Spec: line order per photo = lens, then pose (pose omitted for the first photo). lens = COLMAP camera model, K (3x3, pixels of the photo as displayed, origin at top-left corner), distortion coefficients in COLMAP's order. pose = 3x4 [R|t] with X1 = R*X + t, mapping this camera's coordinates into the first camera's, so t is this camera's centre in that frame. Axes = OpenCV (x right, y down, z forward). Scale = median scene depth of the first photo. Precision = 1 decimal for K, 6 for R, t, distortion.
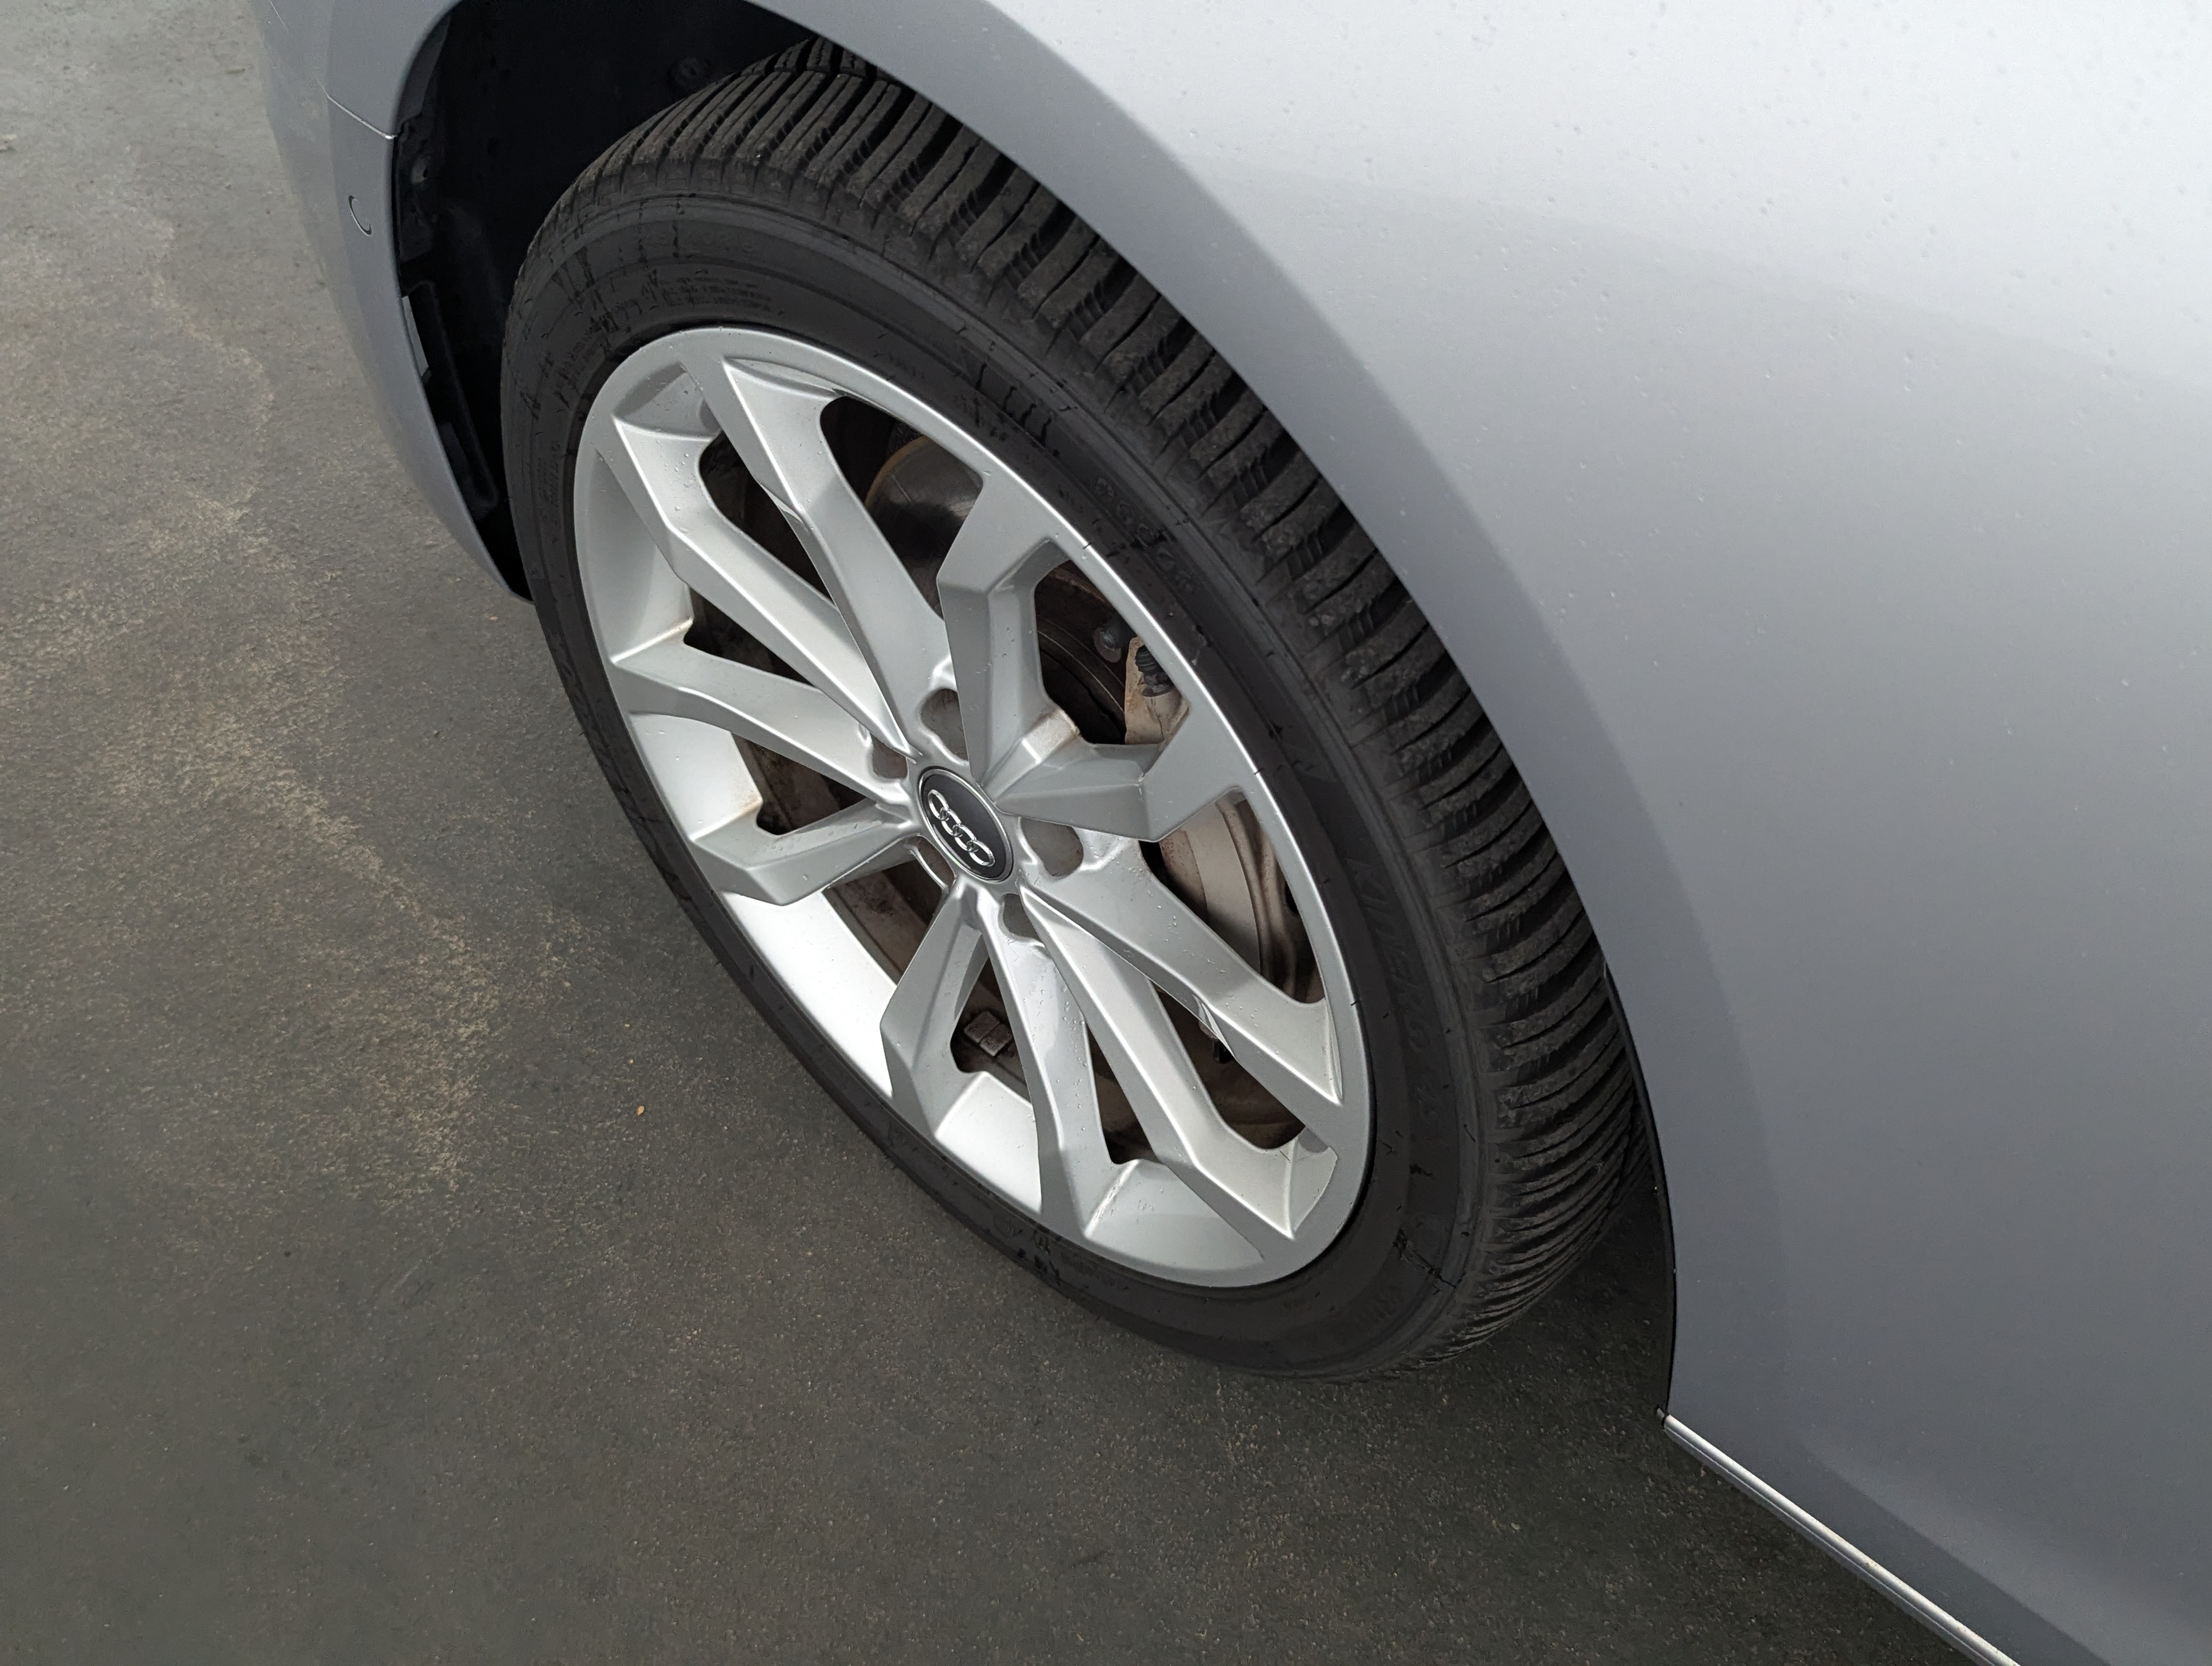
lens RADIAL K [[2046.6, 0, 1106.0], [0, 2046.6, 833.0], [0, 0, 1]] dist [0.051081, -0.010836]
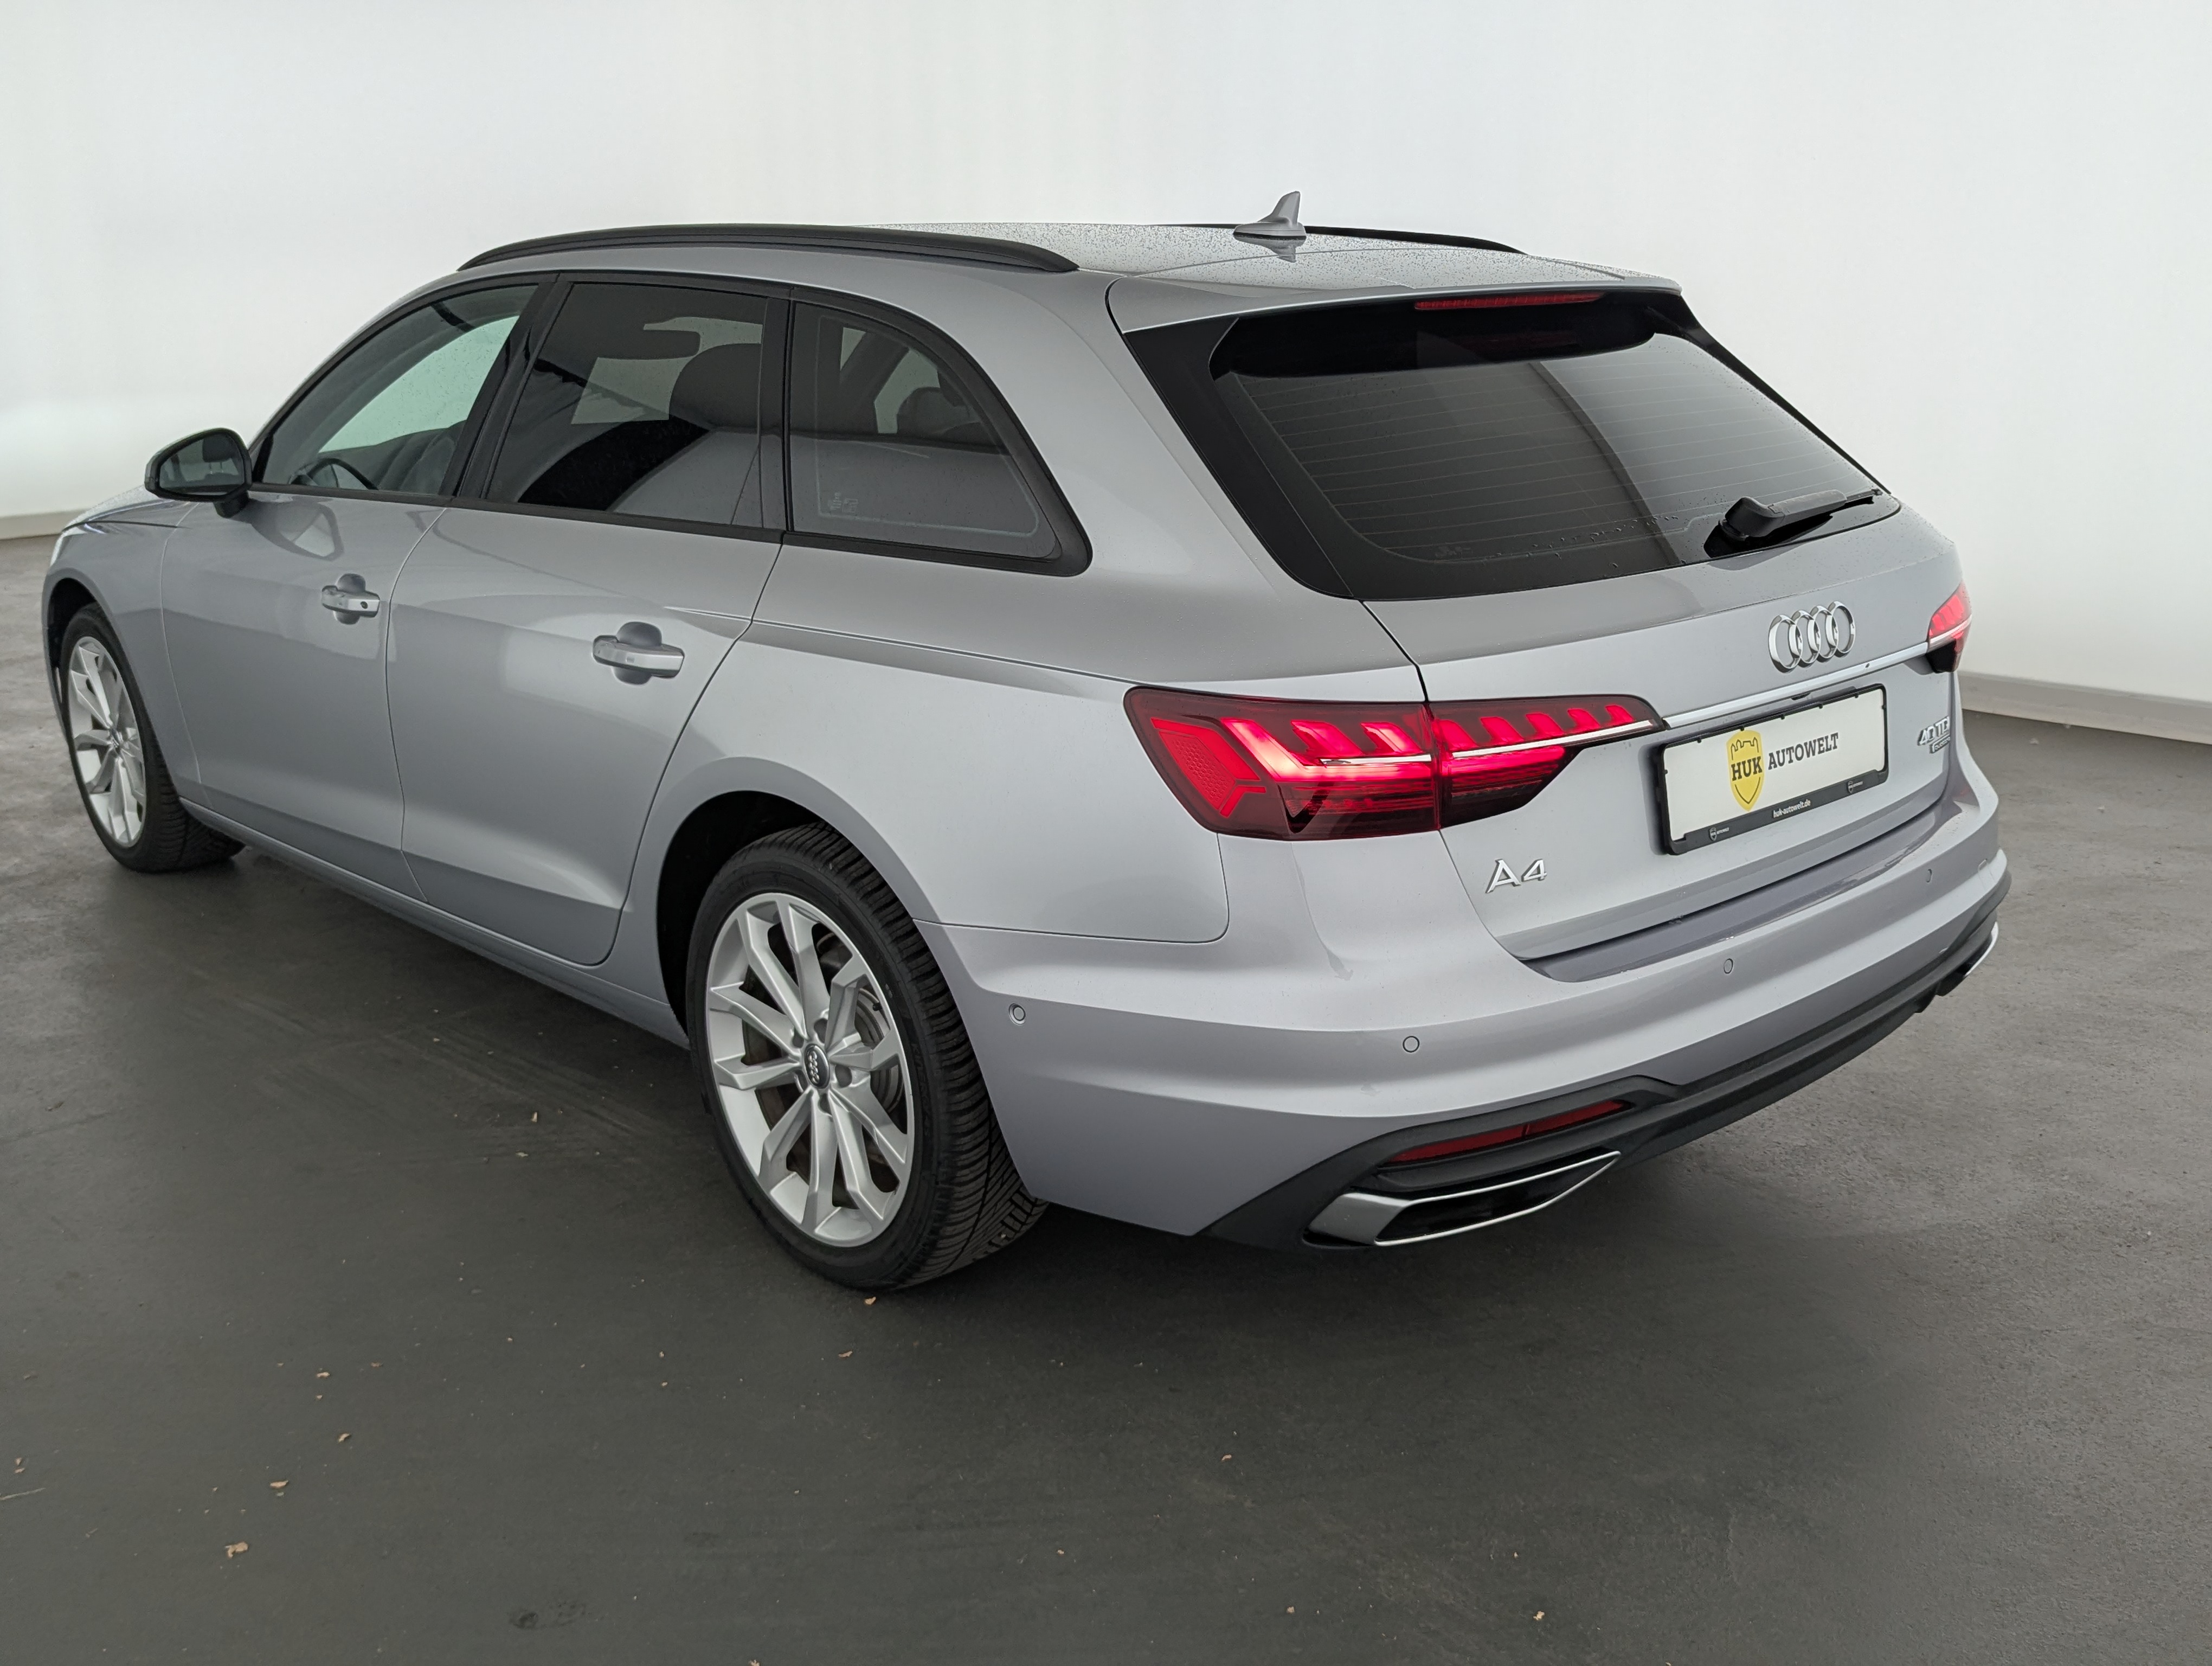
lens RADIAL K [[2046.6, 0, 1106.0], [0, 2046.6, 833.0], [0, 0, 1]] dist [0.051081, -0.010836]
pose [[0.966607, 0.254596, 0.029173, 0.167087], [-0.234739, 0.925336, -0.297744, 0.473357], [-0.102800, 0.280954, 0.954200, -2.010592]]
